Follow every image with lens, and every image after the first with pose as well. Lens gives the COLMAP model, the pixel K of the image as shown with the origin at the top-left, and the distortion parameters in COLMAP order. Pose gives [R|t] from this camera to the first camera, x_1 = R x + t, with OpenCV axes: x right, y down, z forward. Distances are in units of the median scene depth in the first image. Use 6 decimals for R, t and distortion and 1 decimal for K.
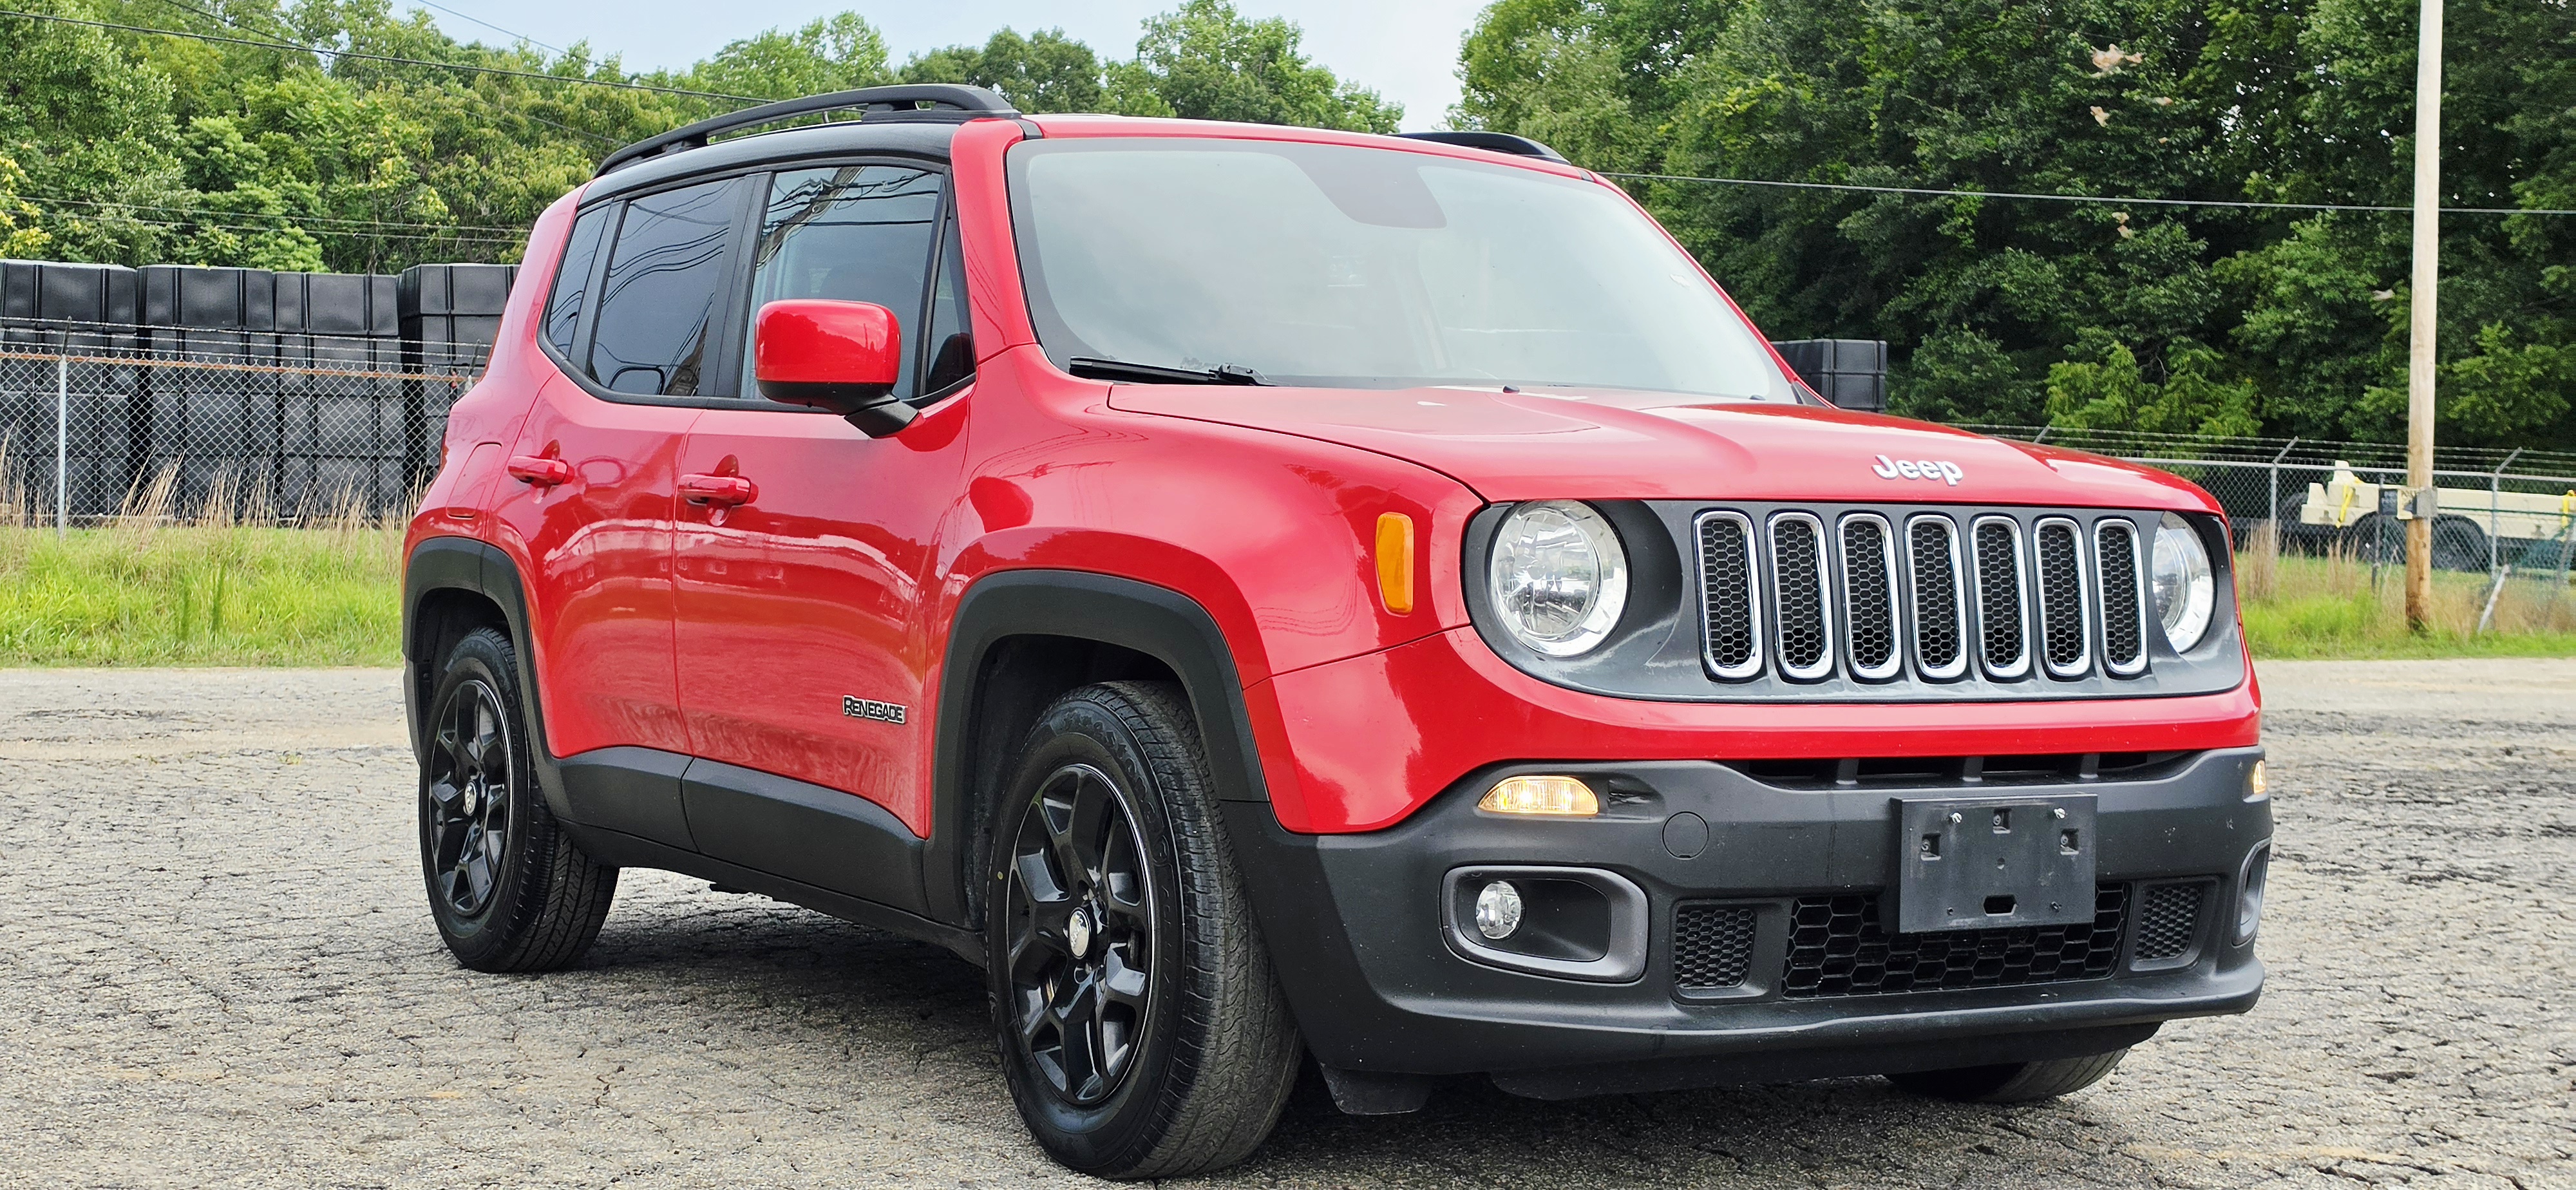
lens RADIAL K [[3568.5, 0, 1178.6], [0, 3568.5, 551.2], [0, 0, 1]] dist [0.142569, 0.000000]
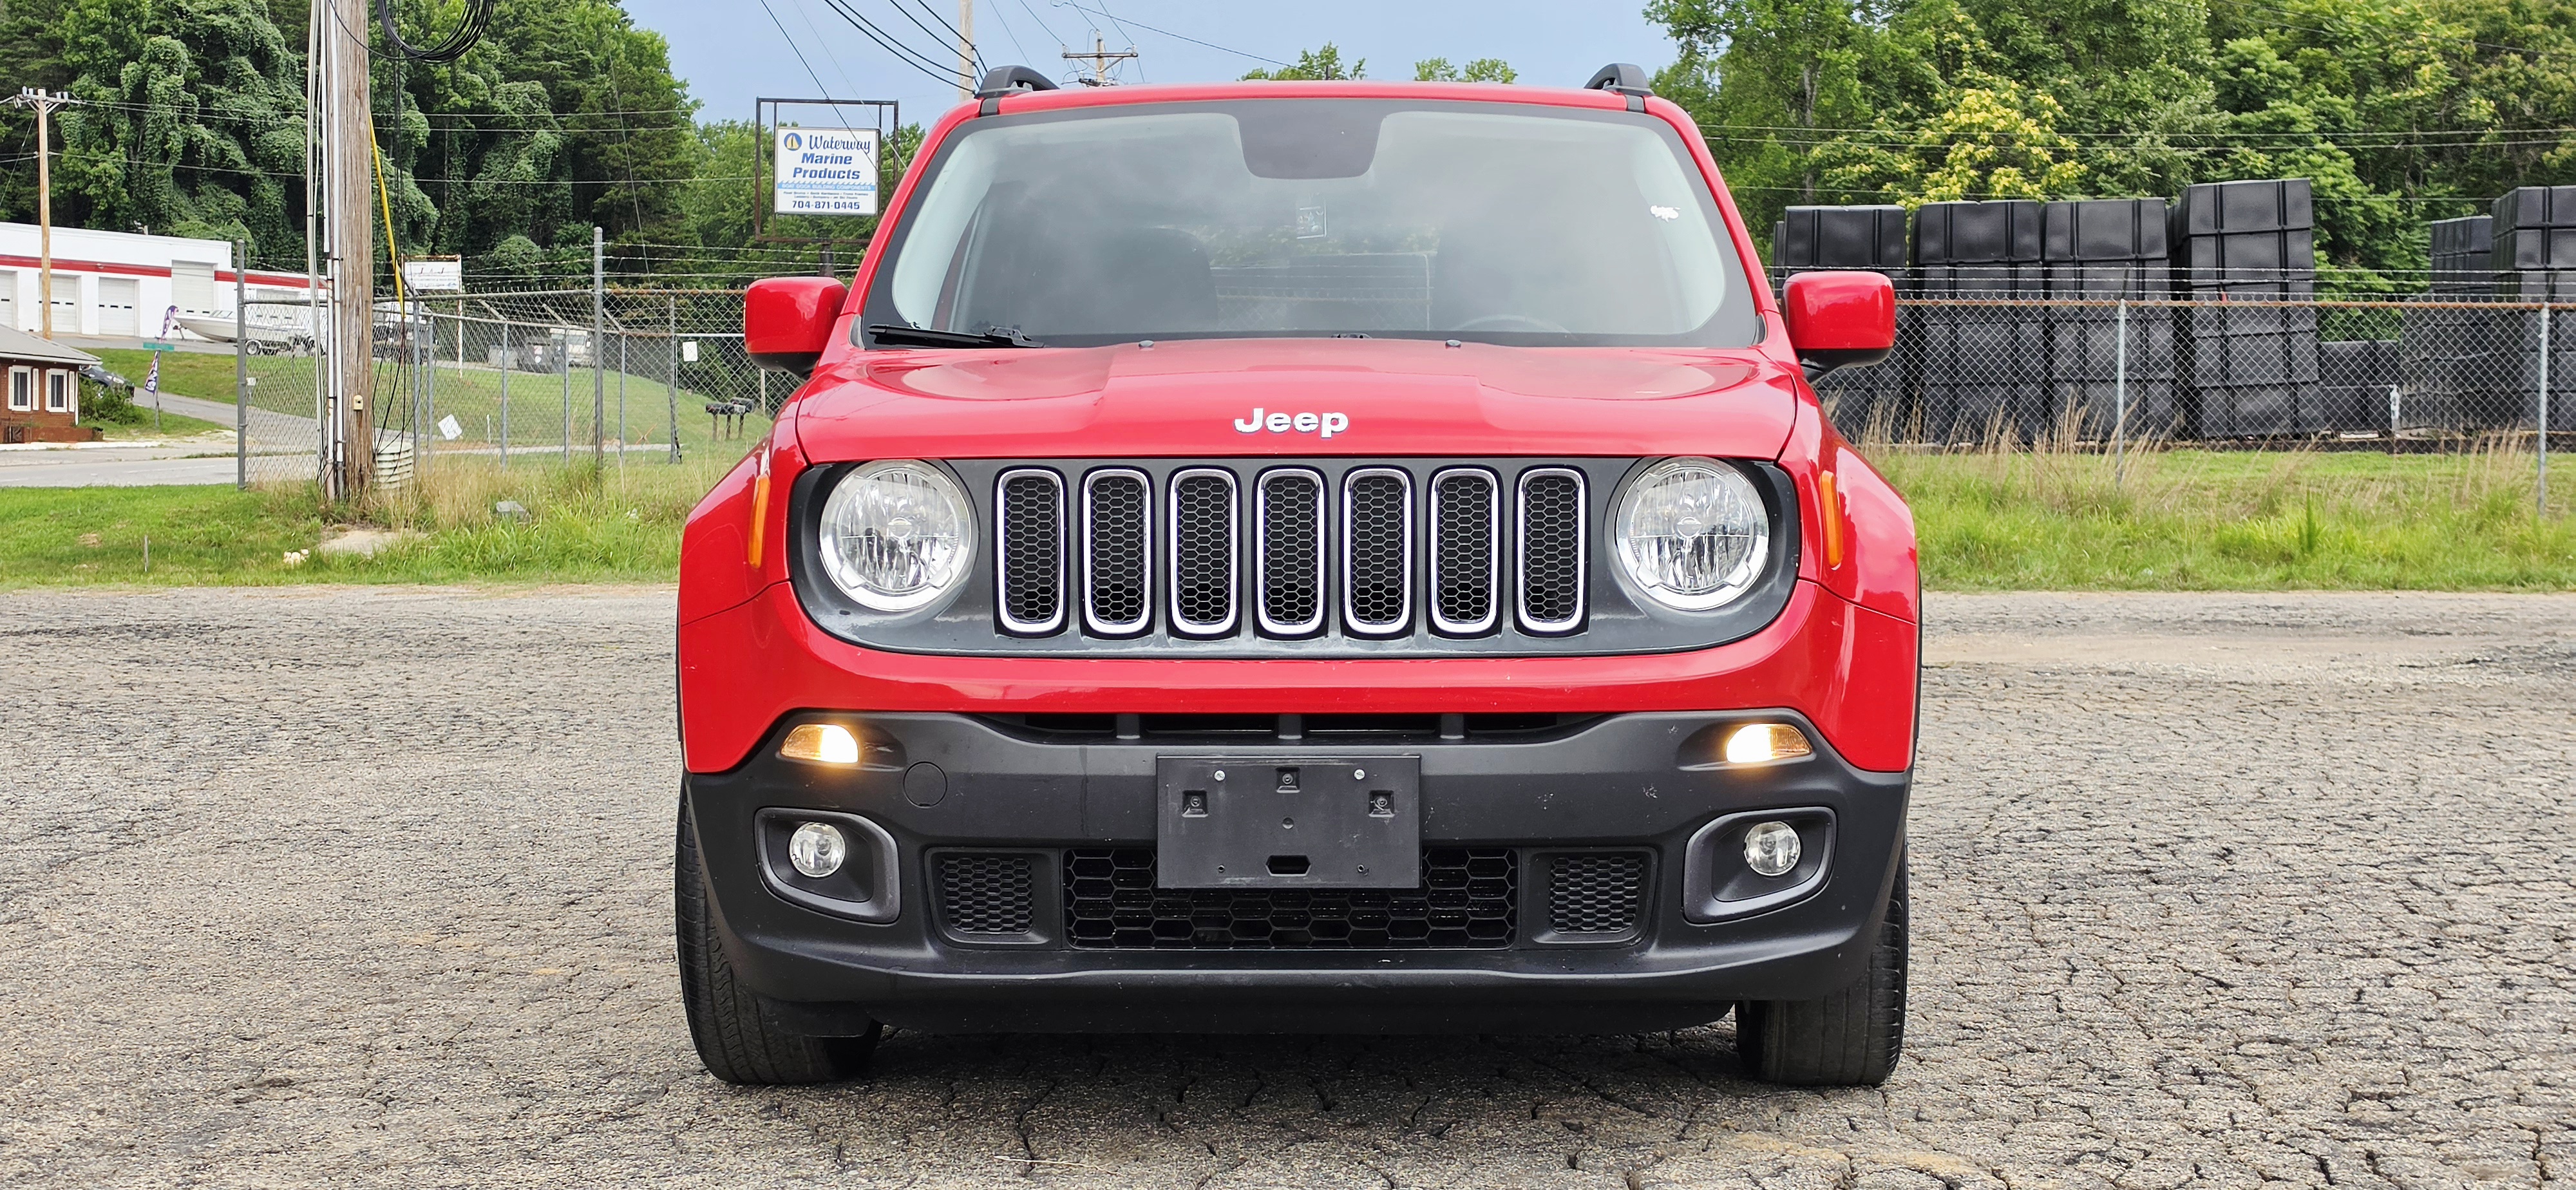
lens RADIAL K [[3568.5, 0, 1282.6], [0, 3568.5, 608.1], [0, 0, 1]] dist [0.142569, 0.000000]
pose [[0.844310, 0.007776, -0.535798, 0.754823], [0.012229, 0.999355, 0.033774, -0.005110], [0.535715, -0.035068, 0.843670, 0.178841]]
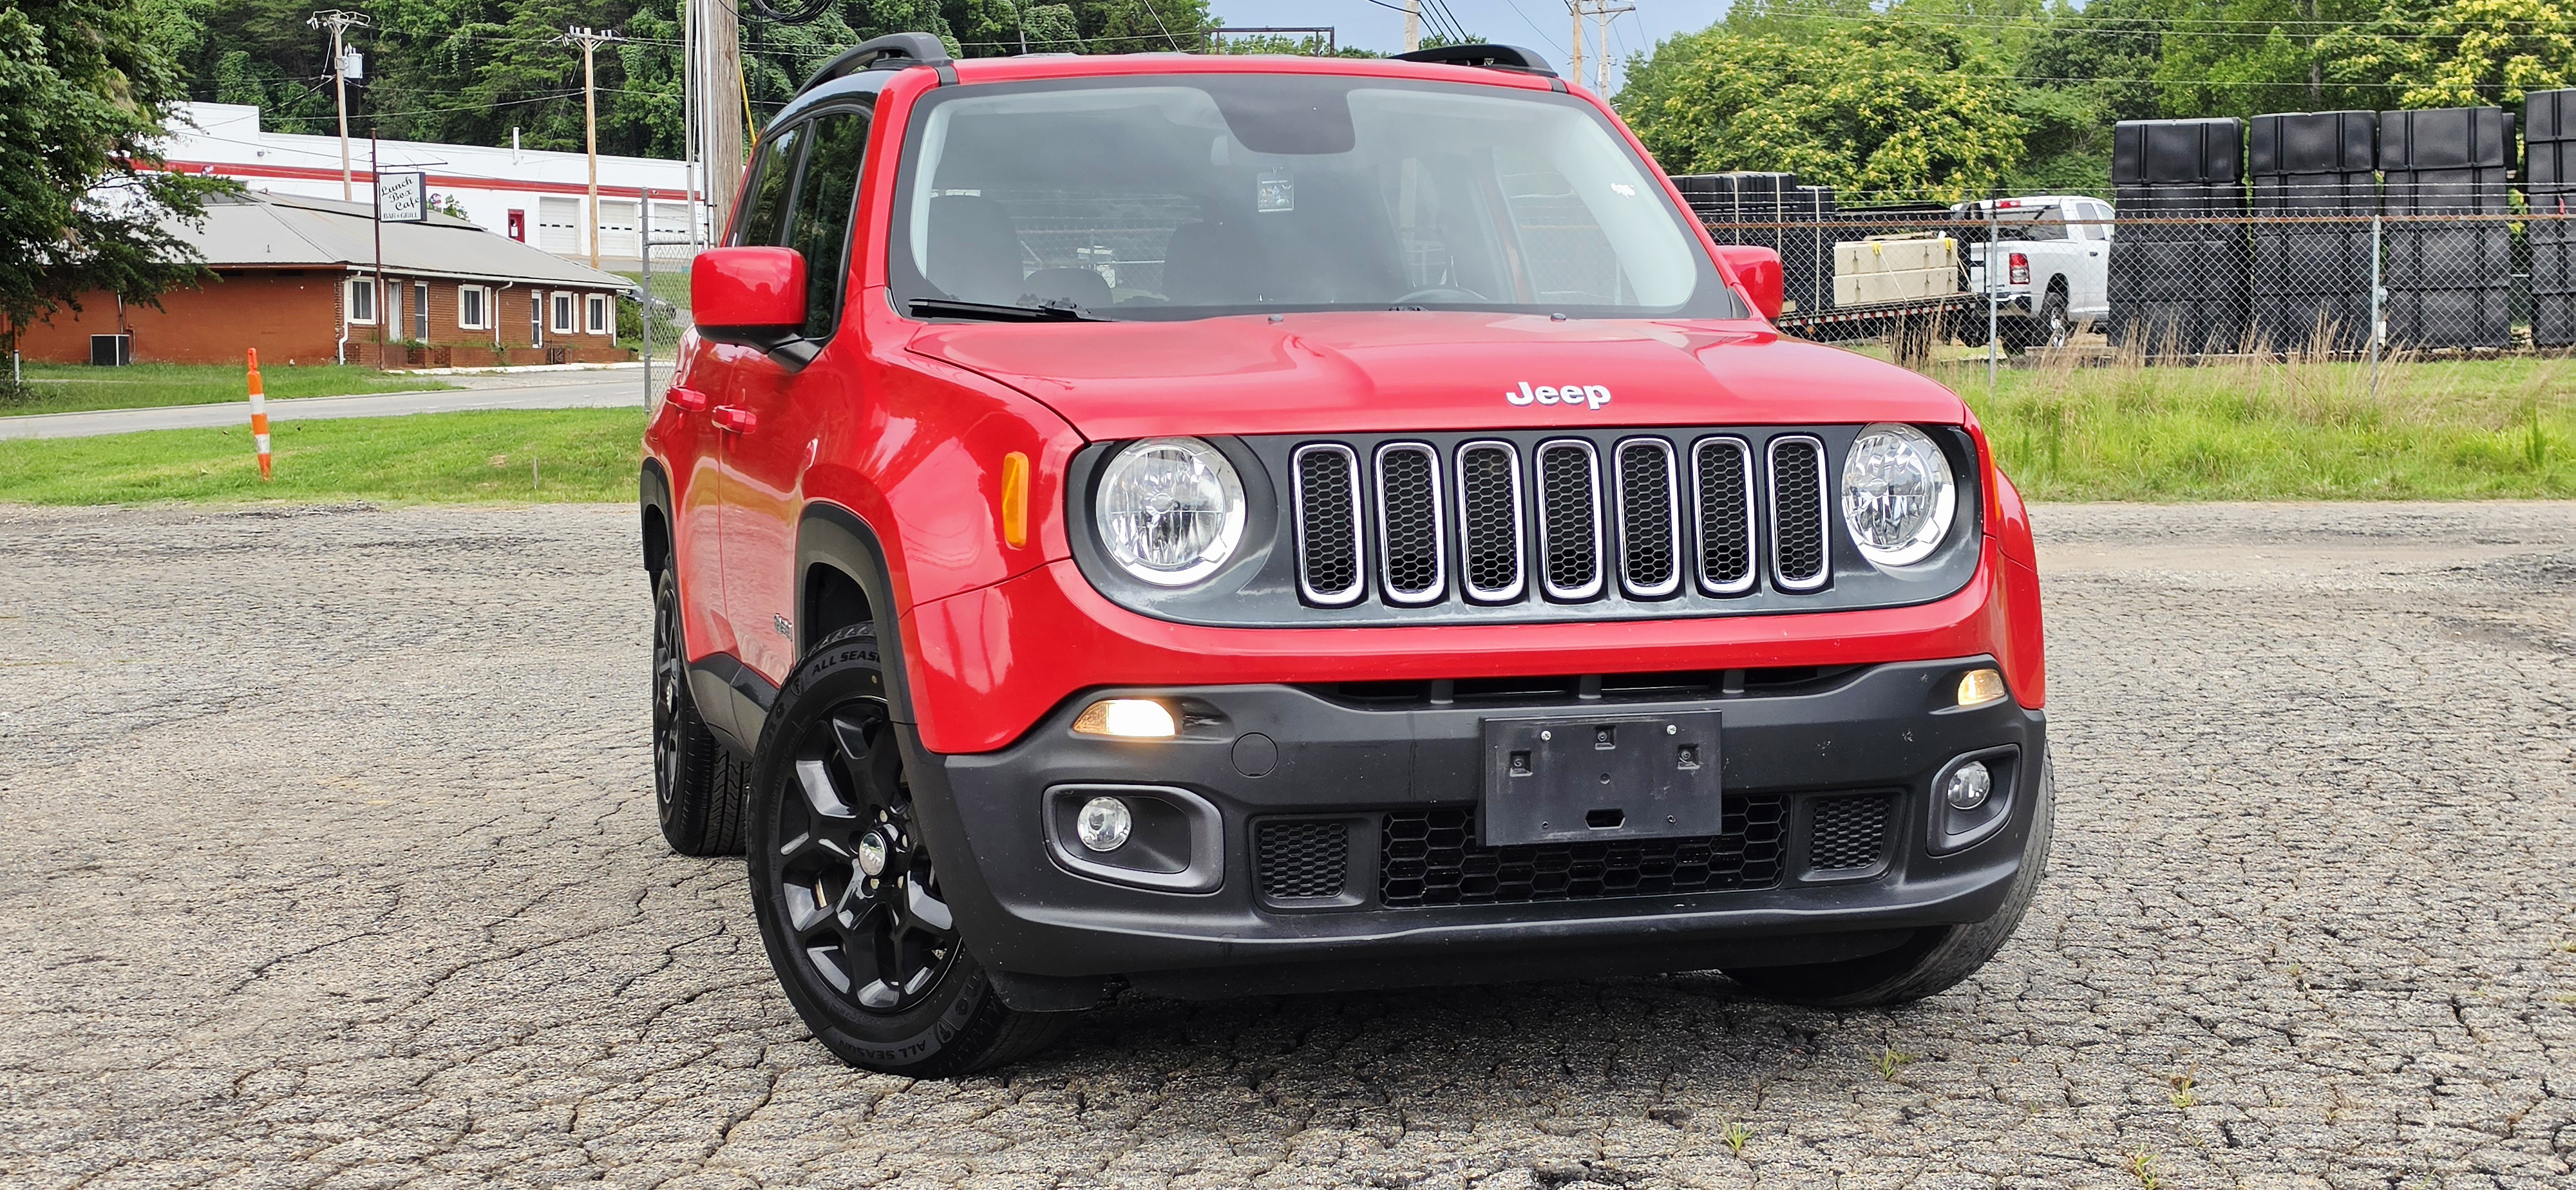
lens RADIAL K [[3568.5, 0, 1269.2], [0, 3568.5, 597.8], [0, 0, 1]] dist [0.142569, 0.000000]
pose [[0.965867, -0.011594, -0.258778, 0.403755], [0.025109, 0.998484, 0.048980, -0.017615], [0.257818, -0.053806, 0.964694, -0.009726]]
